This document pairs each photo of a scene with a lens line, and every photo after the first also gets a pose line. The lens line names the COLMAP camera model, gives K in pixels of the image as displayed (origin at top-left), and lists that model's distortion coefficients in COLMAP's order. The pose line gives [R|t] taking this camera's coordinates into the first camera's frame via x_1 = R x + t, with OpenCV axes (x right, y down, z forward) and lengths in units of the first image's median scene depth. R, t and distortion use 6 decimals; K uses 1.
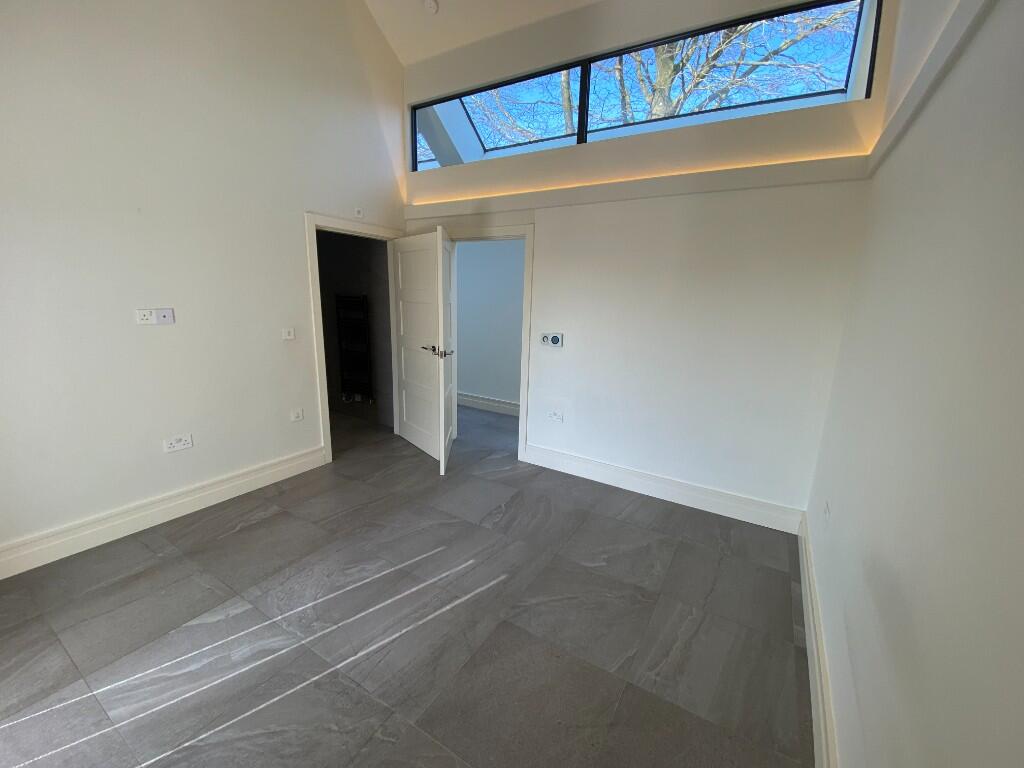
lens RADIAL K [[416.8, 0, 512.0], [0, 416.8, 384.0], [0, 0, 1]] dist [0.029227, -0.021460]
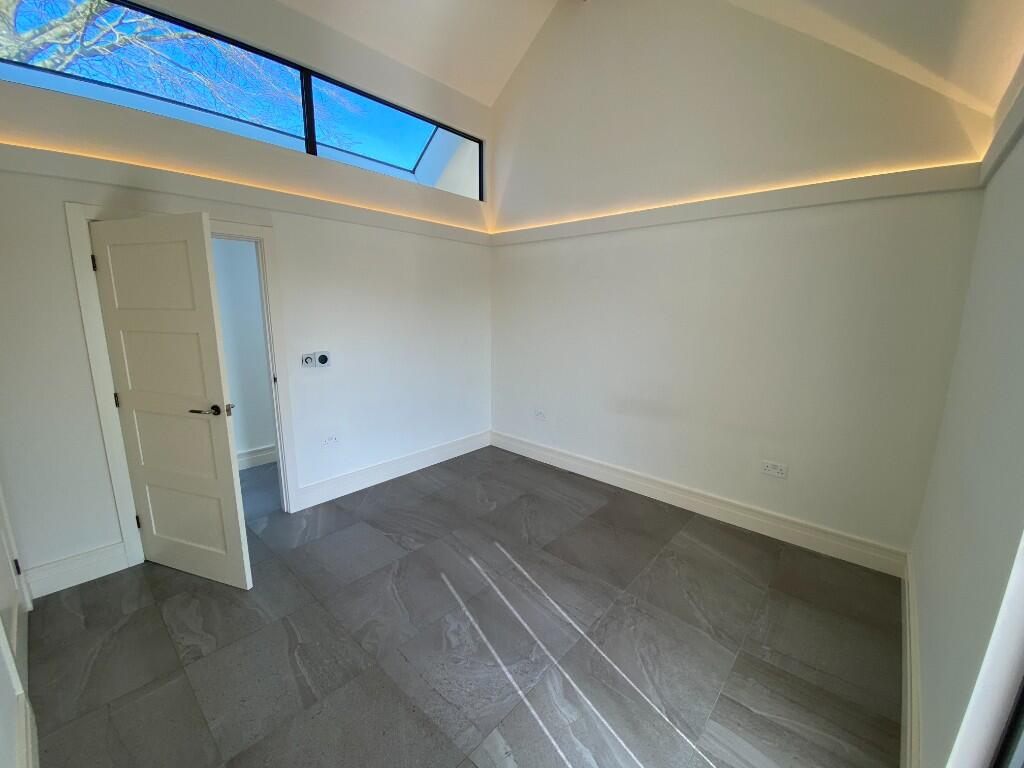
lens RADIAL K [[416.8, 0, 512.0], [0, 416.8, 384.0], [0, 0, 1]] dist [0.029227, -0.021460]
pose [[0.173427, -0.205951, 0.963072, -1.083511], [0.207722, 0.963541, 0.168645, -0.183572], [-0.962691, 0.170804, 0.209884, 0.618249]]
